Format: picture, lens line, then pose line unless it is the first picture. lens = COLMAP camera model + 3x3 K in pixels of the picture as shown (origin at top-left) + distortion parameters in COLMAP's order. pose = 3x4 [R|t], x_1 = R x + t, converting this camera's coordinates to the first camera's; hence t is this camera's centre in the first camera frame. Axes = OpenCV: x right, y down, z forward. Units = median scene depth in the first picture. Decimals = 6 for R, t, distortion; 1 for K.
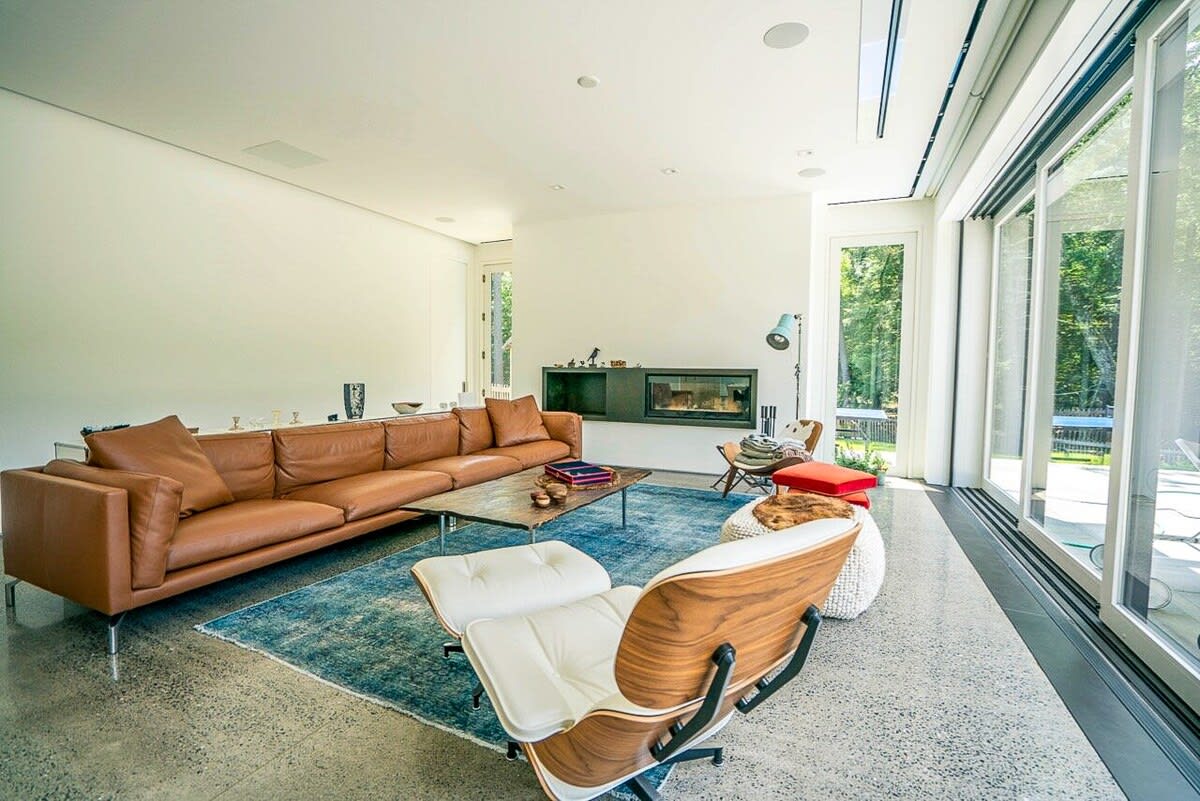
lens RADIAL K [[552.0, 0, 596.5], [0, 552.0, 398.0], [0, 0, 1]] dist [0.000920, 0.000175]
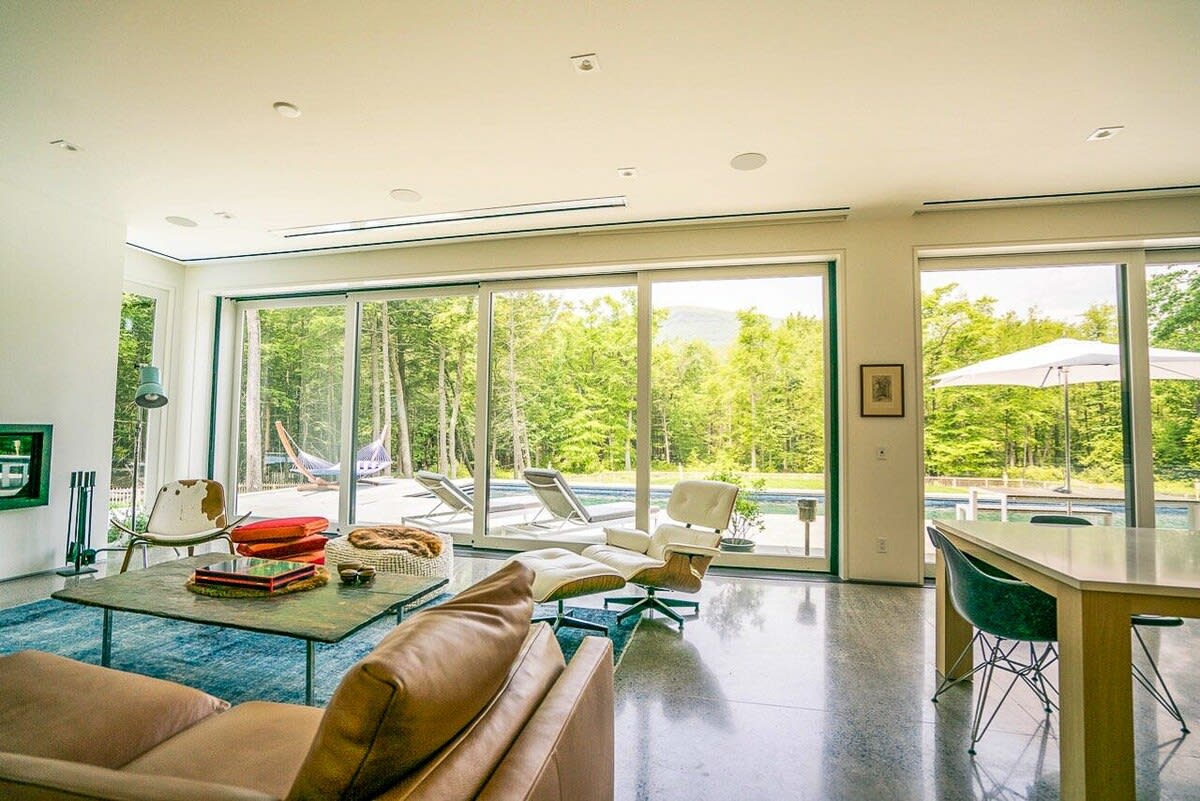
lens RADIAL K [[552.0, 0, 599.4], [0, 552.0, 405.7], [0, 0, 1]] dist [0.000920, 0.000175]
pose [[-0.202389, 0.032497, 0.978766, -0.835466], [0.037002, 0.998989, -0.025517, -0.044438], [-0.978606, 0.031051, -0.203387, 0.596325]]
